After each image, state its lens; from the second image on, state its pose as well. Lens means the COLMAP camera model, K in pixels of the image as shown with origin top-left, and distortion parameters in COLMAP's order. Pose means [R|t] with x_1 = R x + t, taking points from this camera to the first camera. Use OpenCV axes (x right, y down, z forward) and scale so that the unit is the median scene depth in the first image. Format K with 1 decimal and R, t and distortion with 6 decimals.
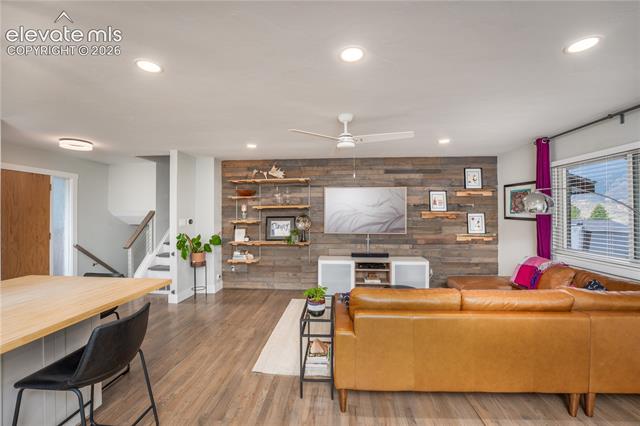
lens RADIAL K [[261.0, 0, 317.0], [0, 261.0, 211.7], [0, 0, 1]] dist [-0.026701, 0.001557]
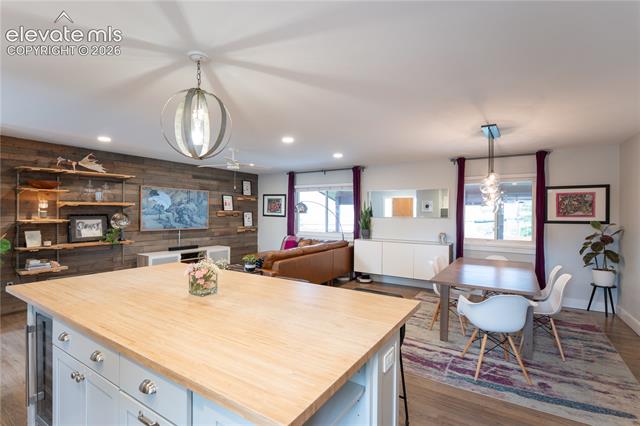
lens RADIAL K [[308.7, 0, 317.8], [0, 308.7, 213.0], [0, 0, 1]] dist [-0.005296, -0.000896]
pose [[0.478477, 0.004045, 0.878091, -0.712254], [-0.015424, 0.999874, 0.003798, -0.002646], [-0.877965, -0.015361, 0.478479, -0.173278]]
